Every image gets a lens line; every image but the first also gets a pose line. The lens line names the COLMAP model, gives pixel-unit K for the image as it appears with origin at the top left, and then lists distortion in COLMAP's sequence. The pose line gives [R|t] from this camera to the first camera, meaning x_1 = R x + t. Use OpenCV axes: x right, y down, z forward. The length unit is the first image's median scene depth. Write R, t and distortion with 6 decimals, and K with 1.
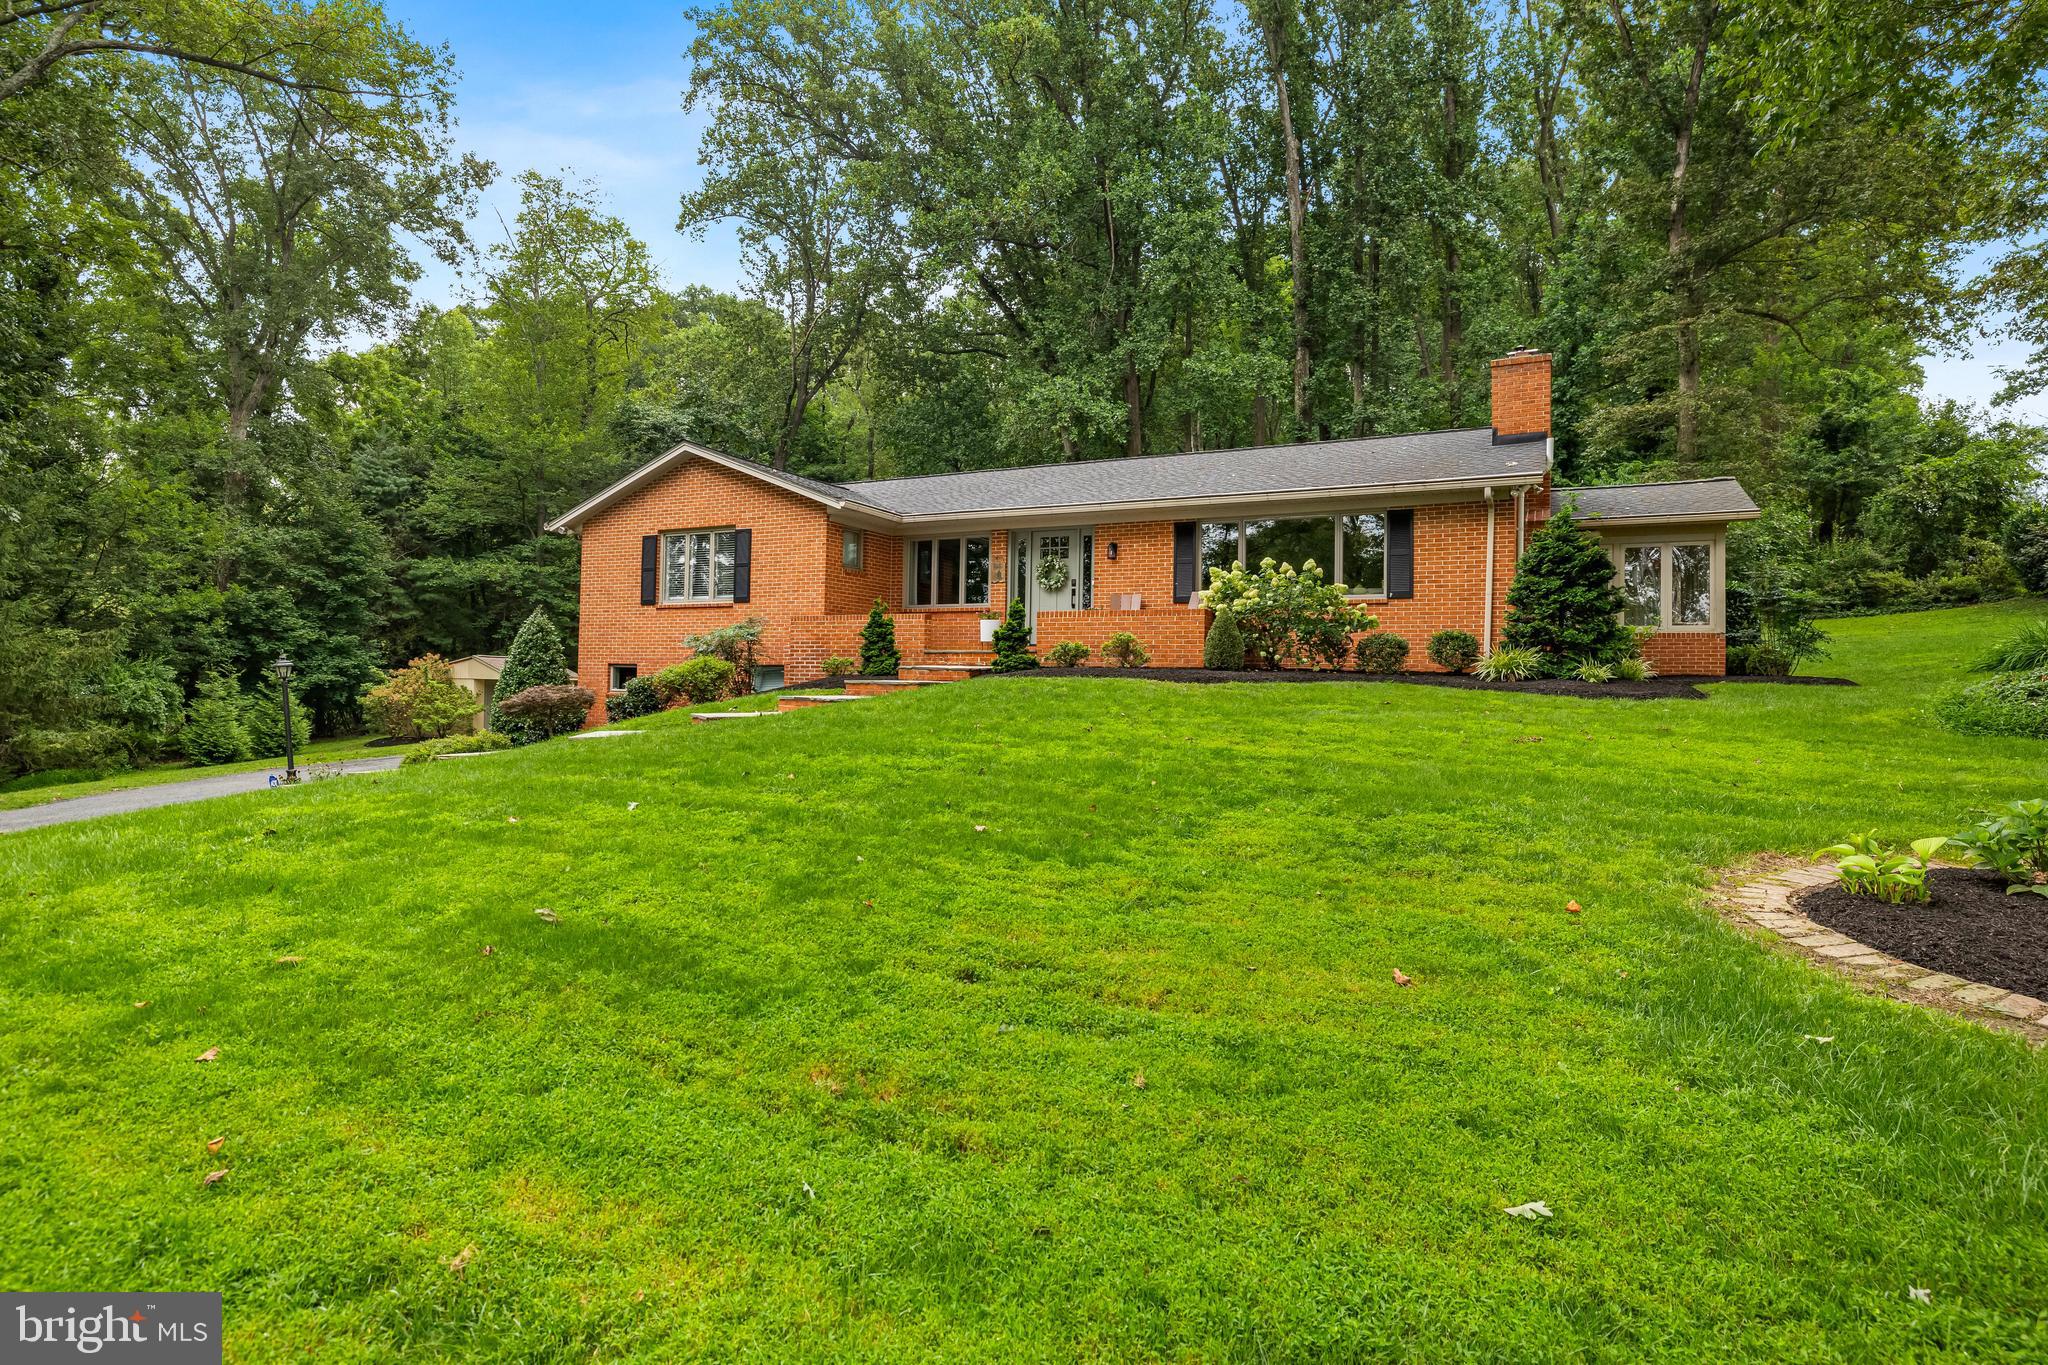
lens RADIAL K [[1117.4, 0, 1026.6], [0, 1117.4, 685.4], [0, 0, 1]] dist [0.005778, 0.000839]
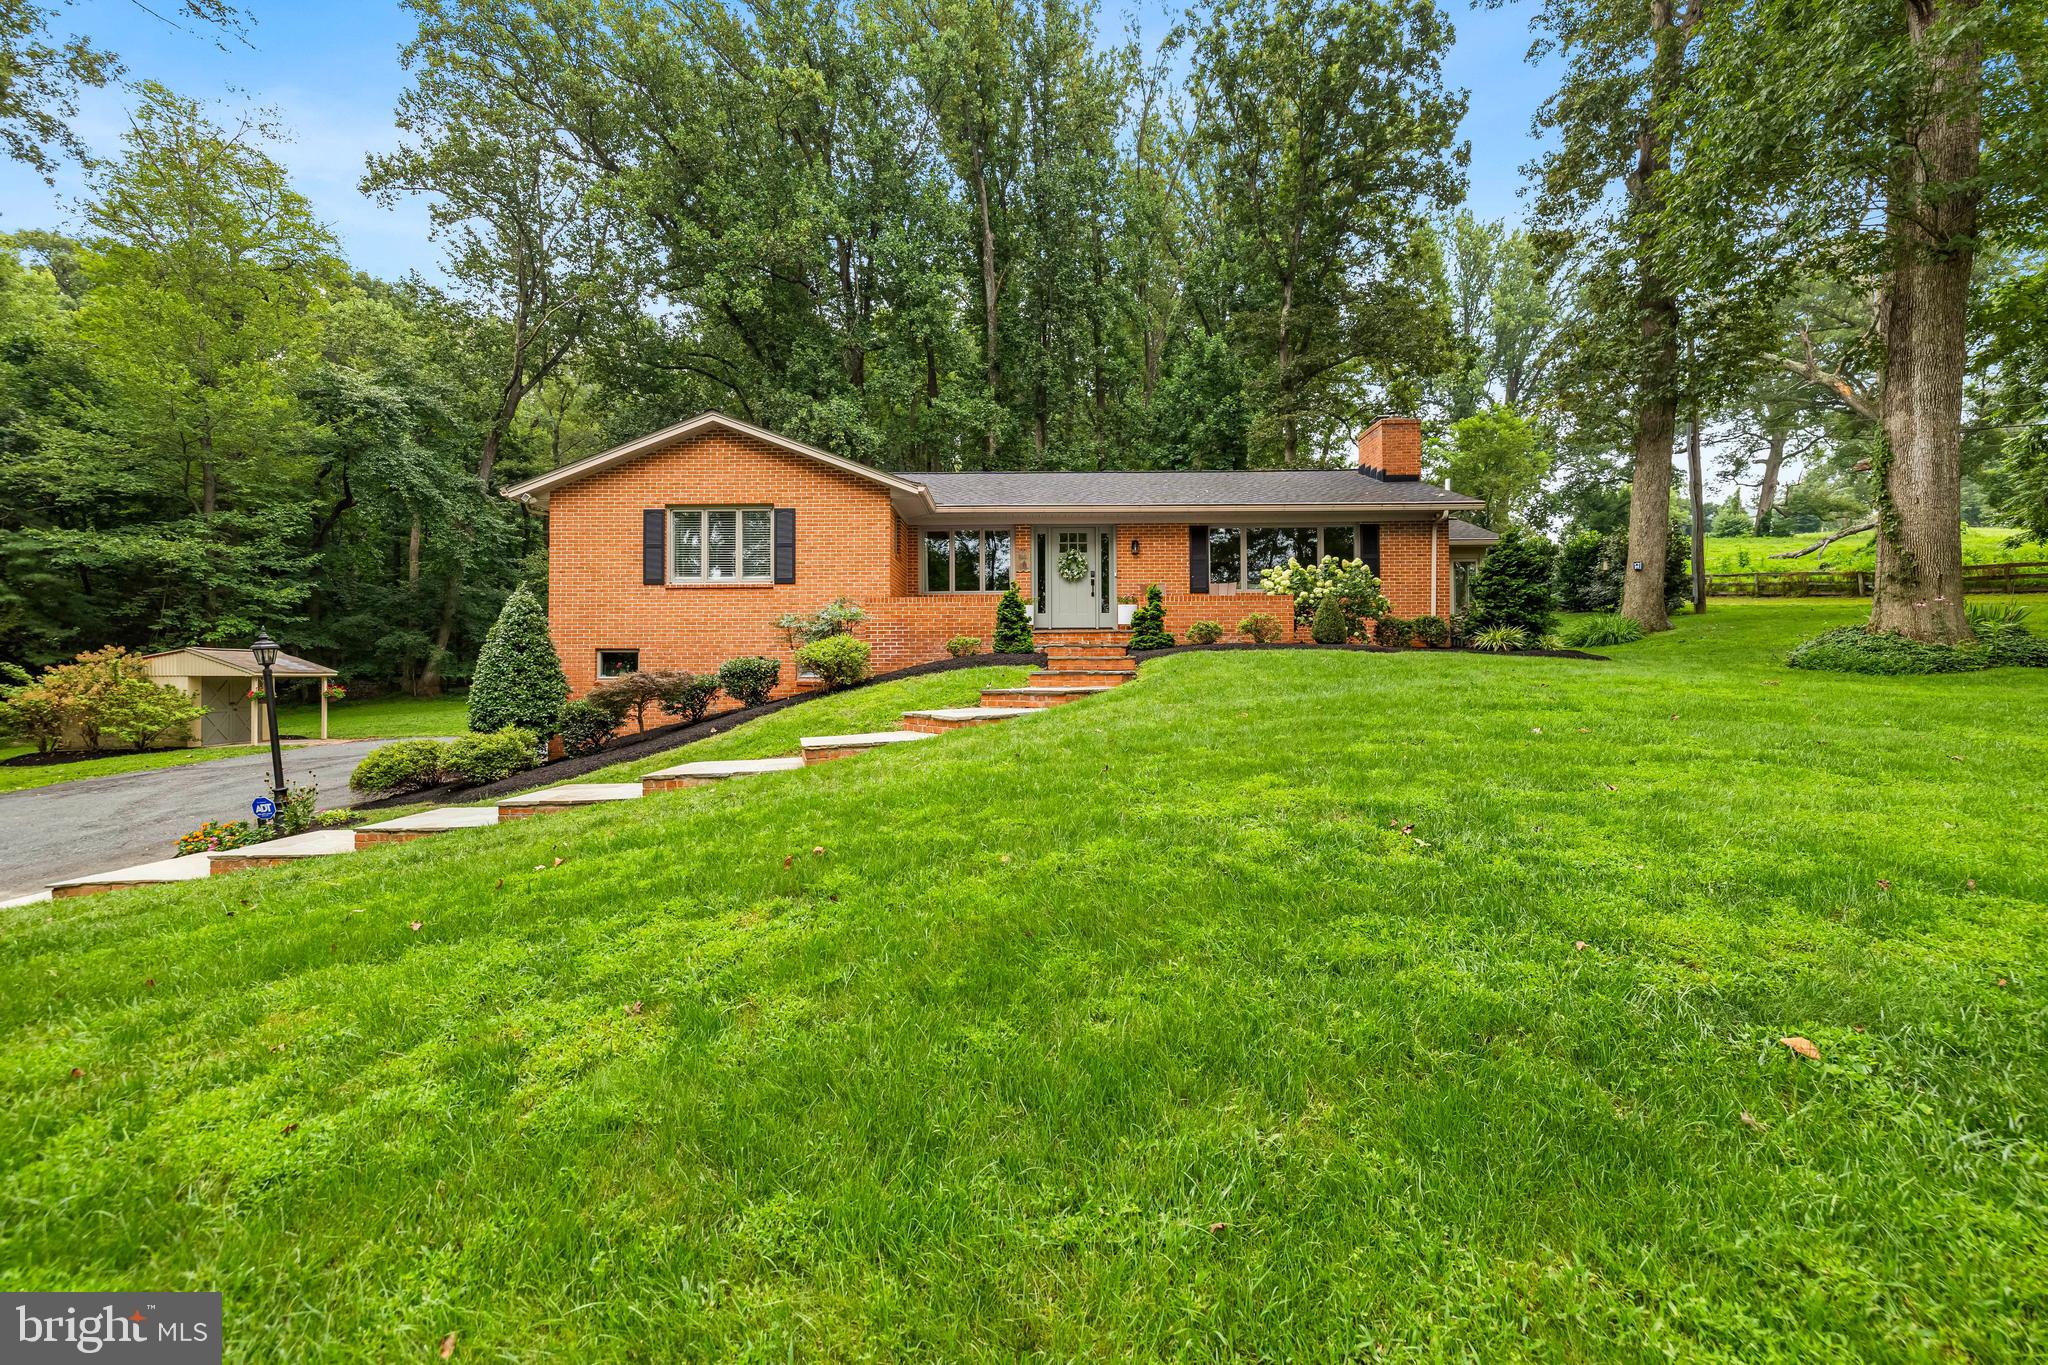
lens RADIAL K [[897.1, 0, 1022.5], [0, 897.1, 674.3], [0, 0, 1]] dist [0.008592, 0.001193]
pose [[0.889287, -0.017936, 0.456998, -0.404696], [0.019966, 0.999801, 0.000387, 0.007729], [-0.456914, 0.008780, 0.889468, 0.201921]]
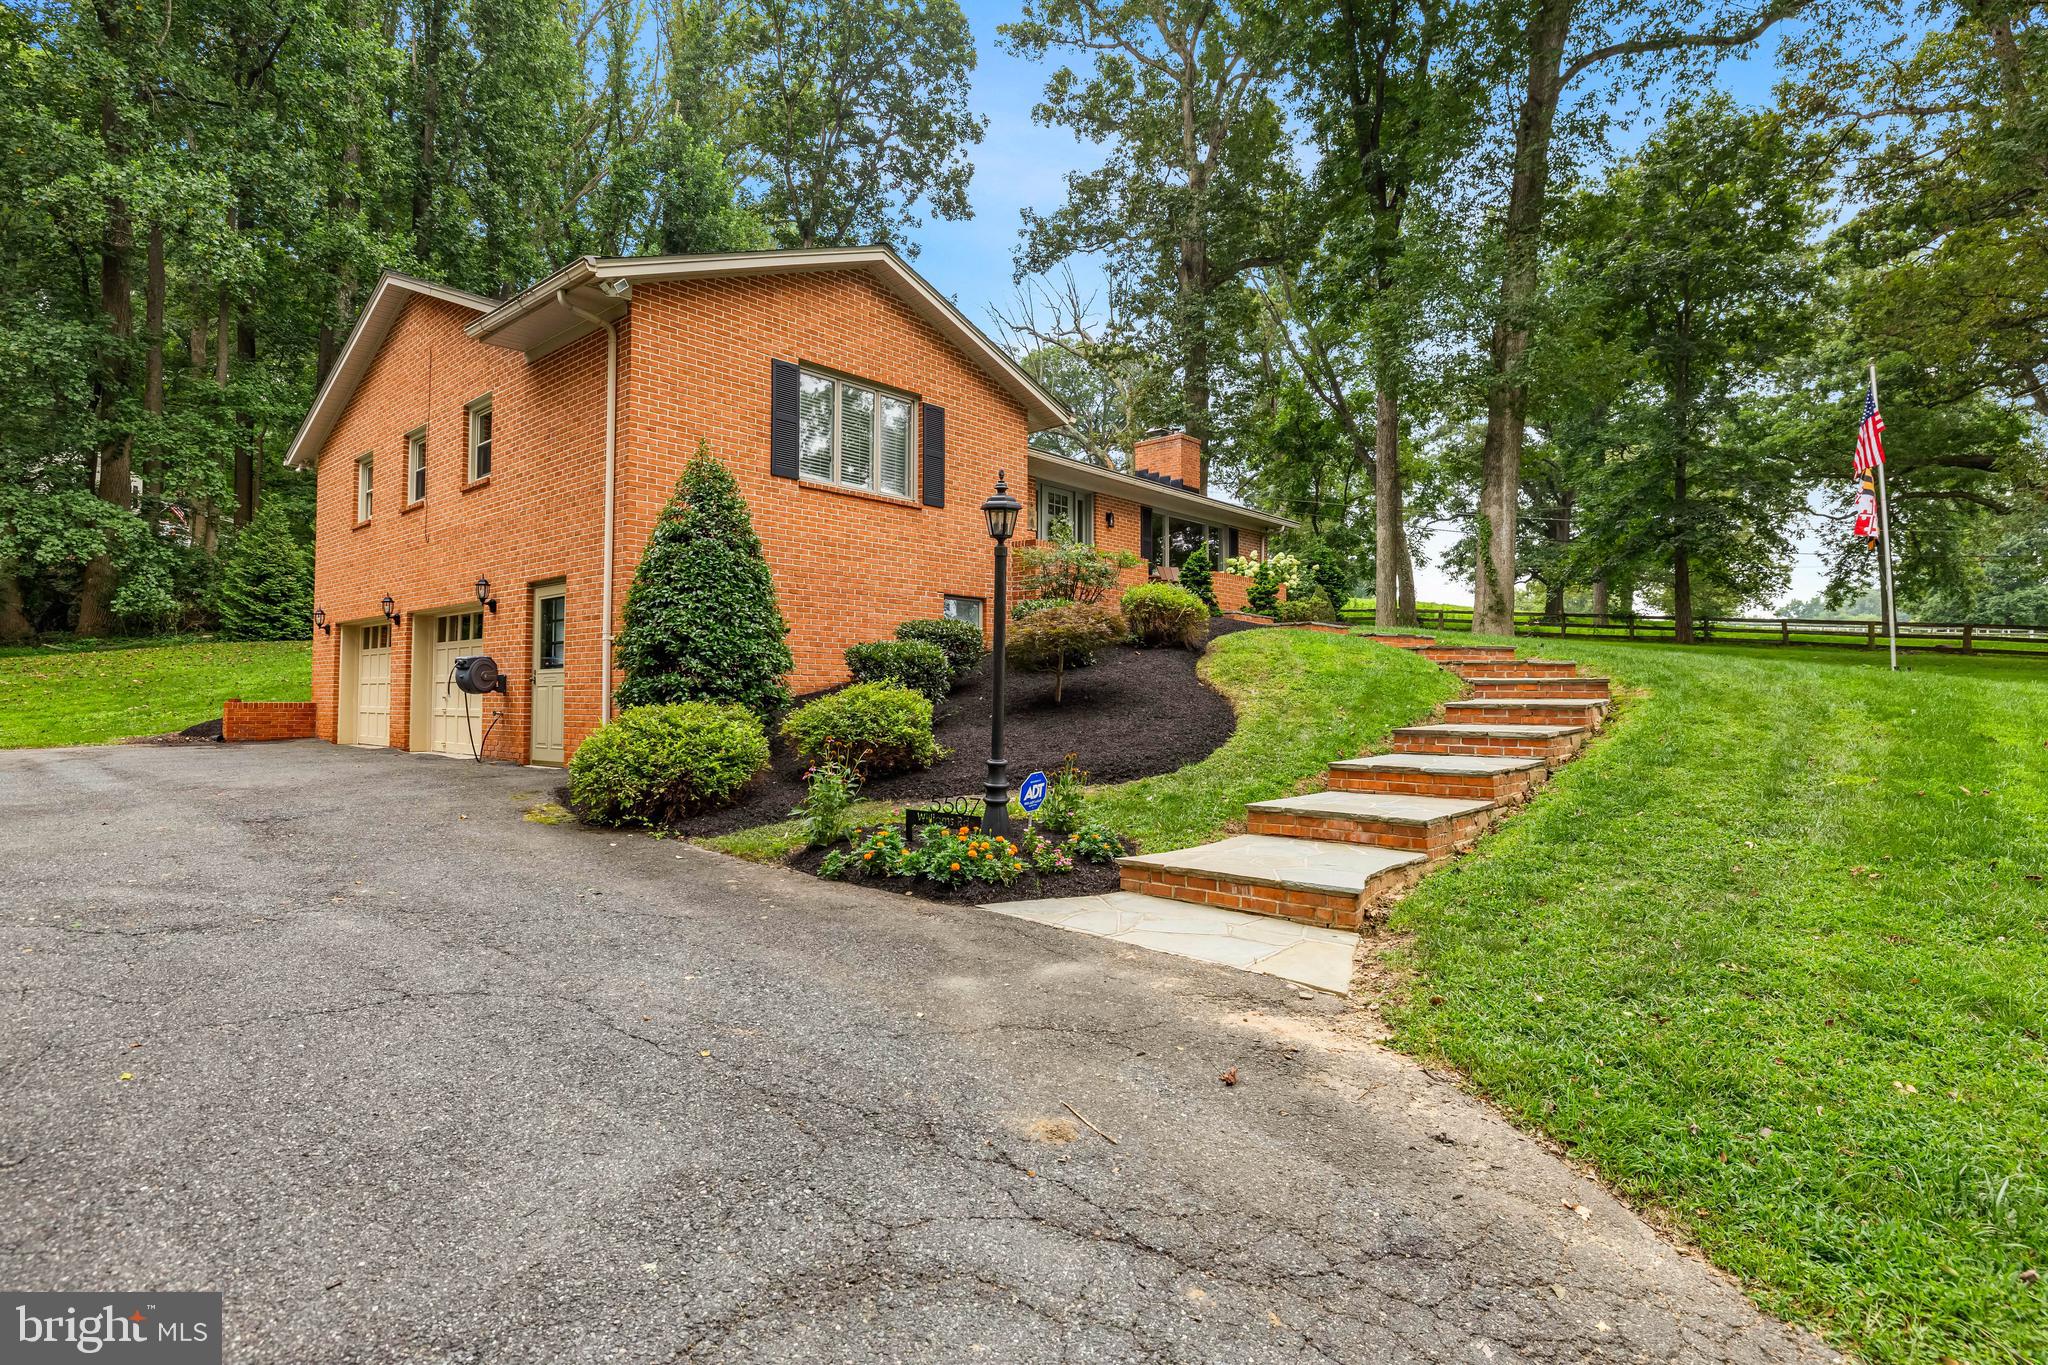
lens RADIAL K [[1069.6, 0, 1023.2], [0, 1069.6, 682.5], [0, 0, 1]] dist [0.001615, 0.000018]
pose [[0.219499, 0.002667, 0.975609, -0.863858], [0.000223, 0.999996, -0.002784, 0.039160], [-0.975613, 0.000829, 0.219498, 0.747125]]
